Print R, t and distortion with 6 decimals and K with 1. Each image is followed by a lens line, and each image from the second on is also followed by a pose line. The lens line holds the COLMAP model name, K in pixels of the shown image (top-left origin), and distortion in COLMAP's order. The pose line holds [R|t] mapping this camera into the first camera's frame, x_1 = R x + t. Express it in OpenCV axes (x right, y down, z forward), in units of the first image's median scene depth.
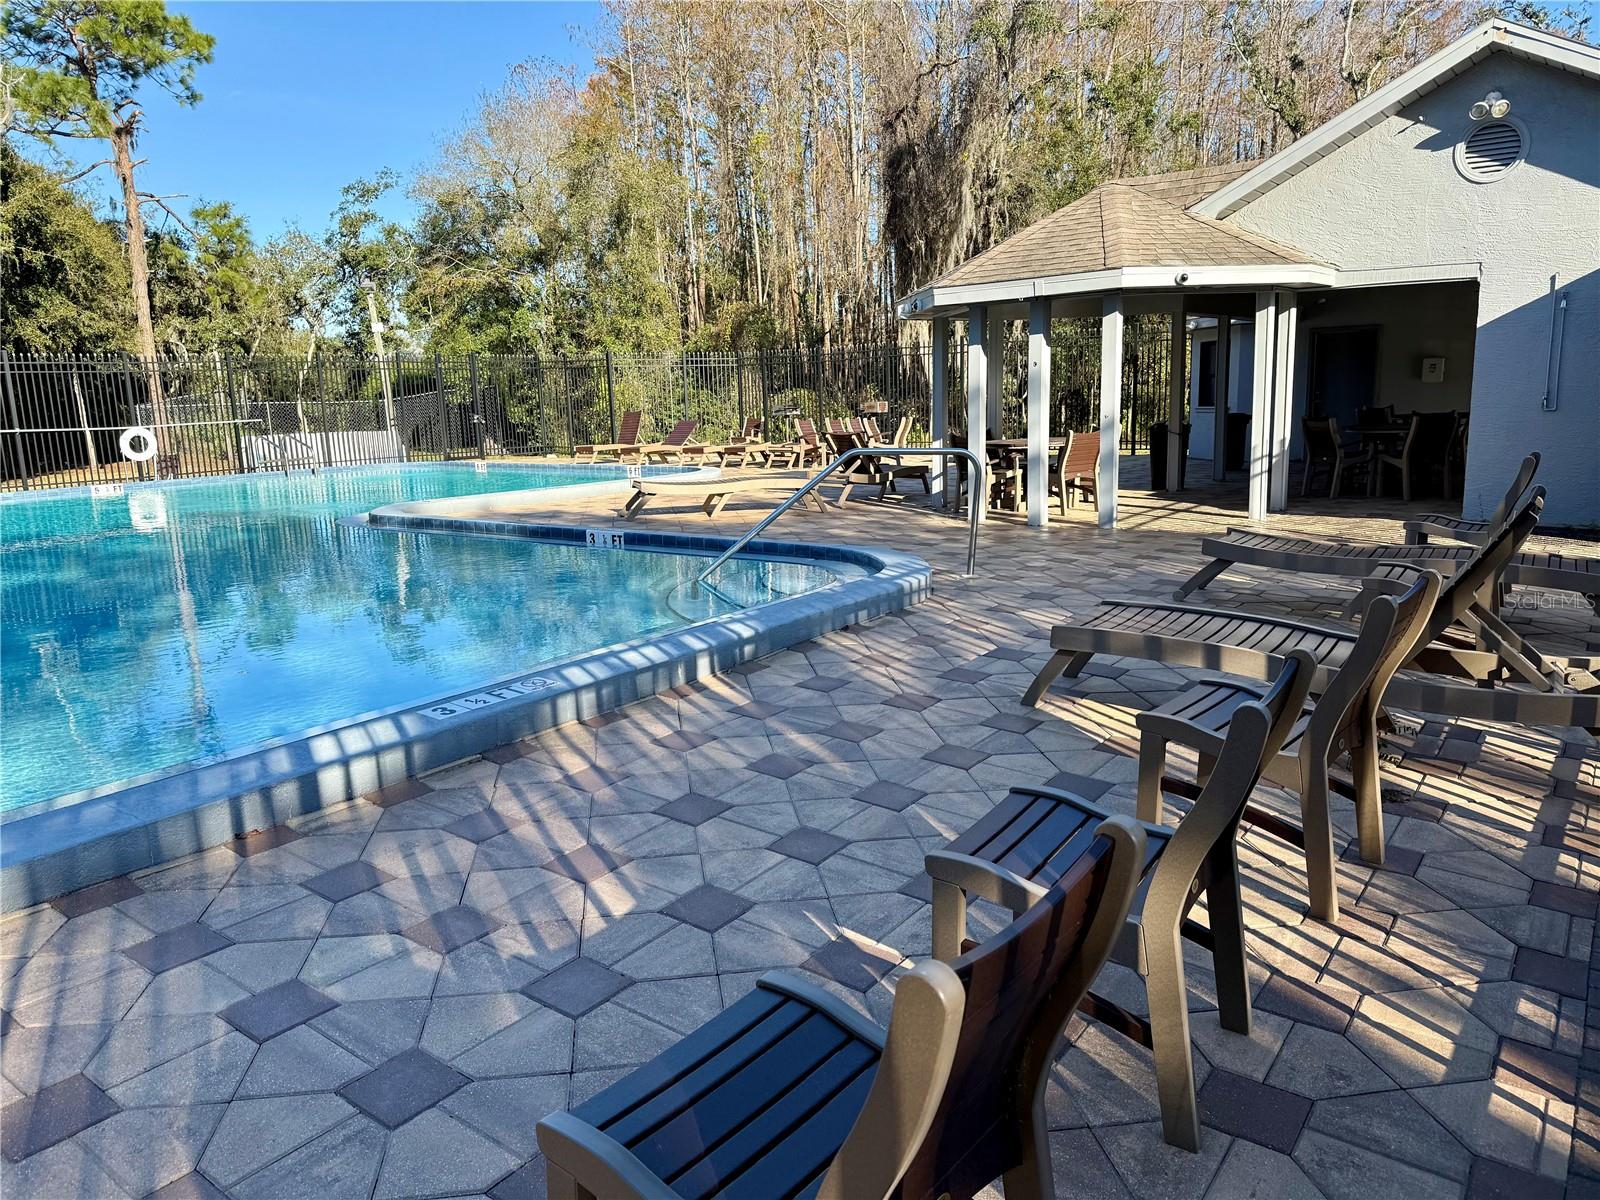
lens RADIAL K [[1100.7, 0, 781.3], [0, 1100.7, 612.7], [0, 0, 1]] dist [0.053507, -0.053210]
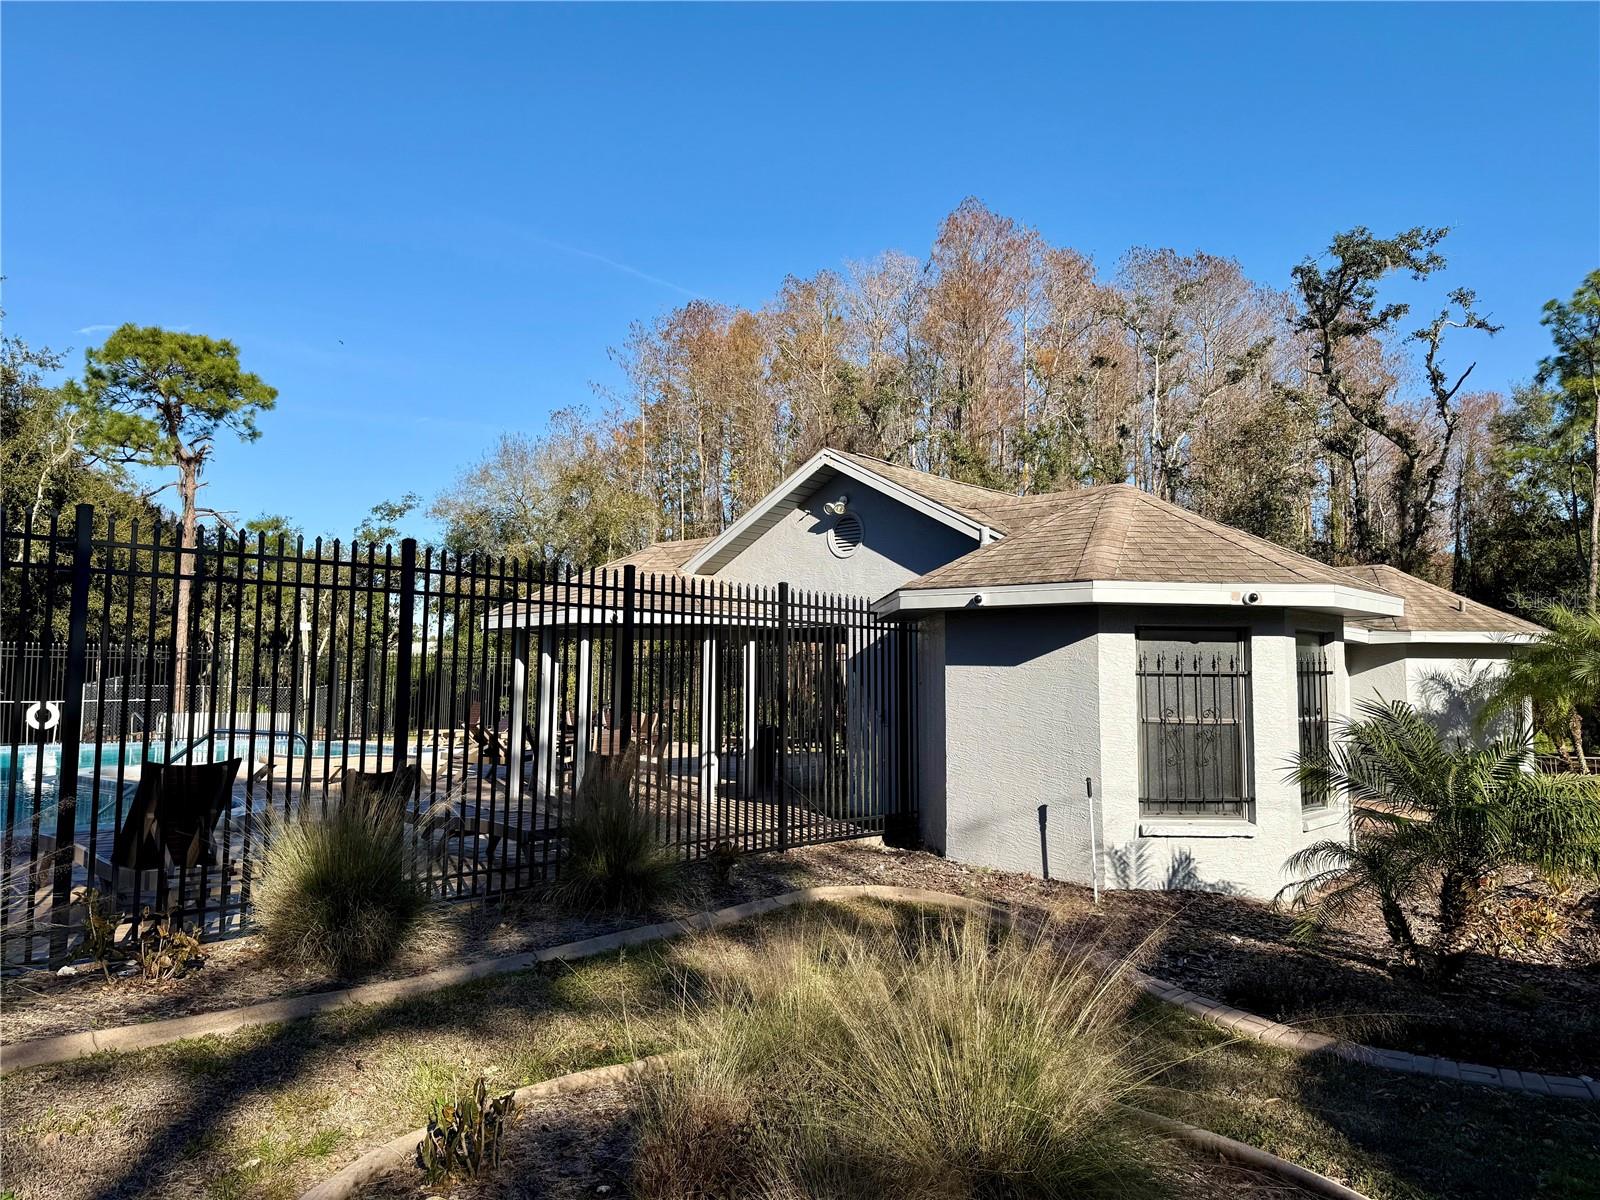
lens RADIAL K [[1100.7, 0, 794.1], [0, 1100.7, 612.4], [0, 0, 1]] dist [0.053507, -0.053210]
pose [[0.996740, 0.030784, -0.074578, 0.152160], [-0.049524, 0.963161, -0.264325, 0.008844], [0.063693, 0.267157, 0.961546, -0.064205]]
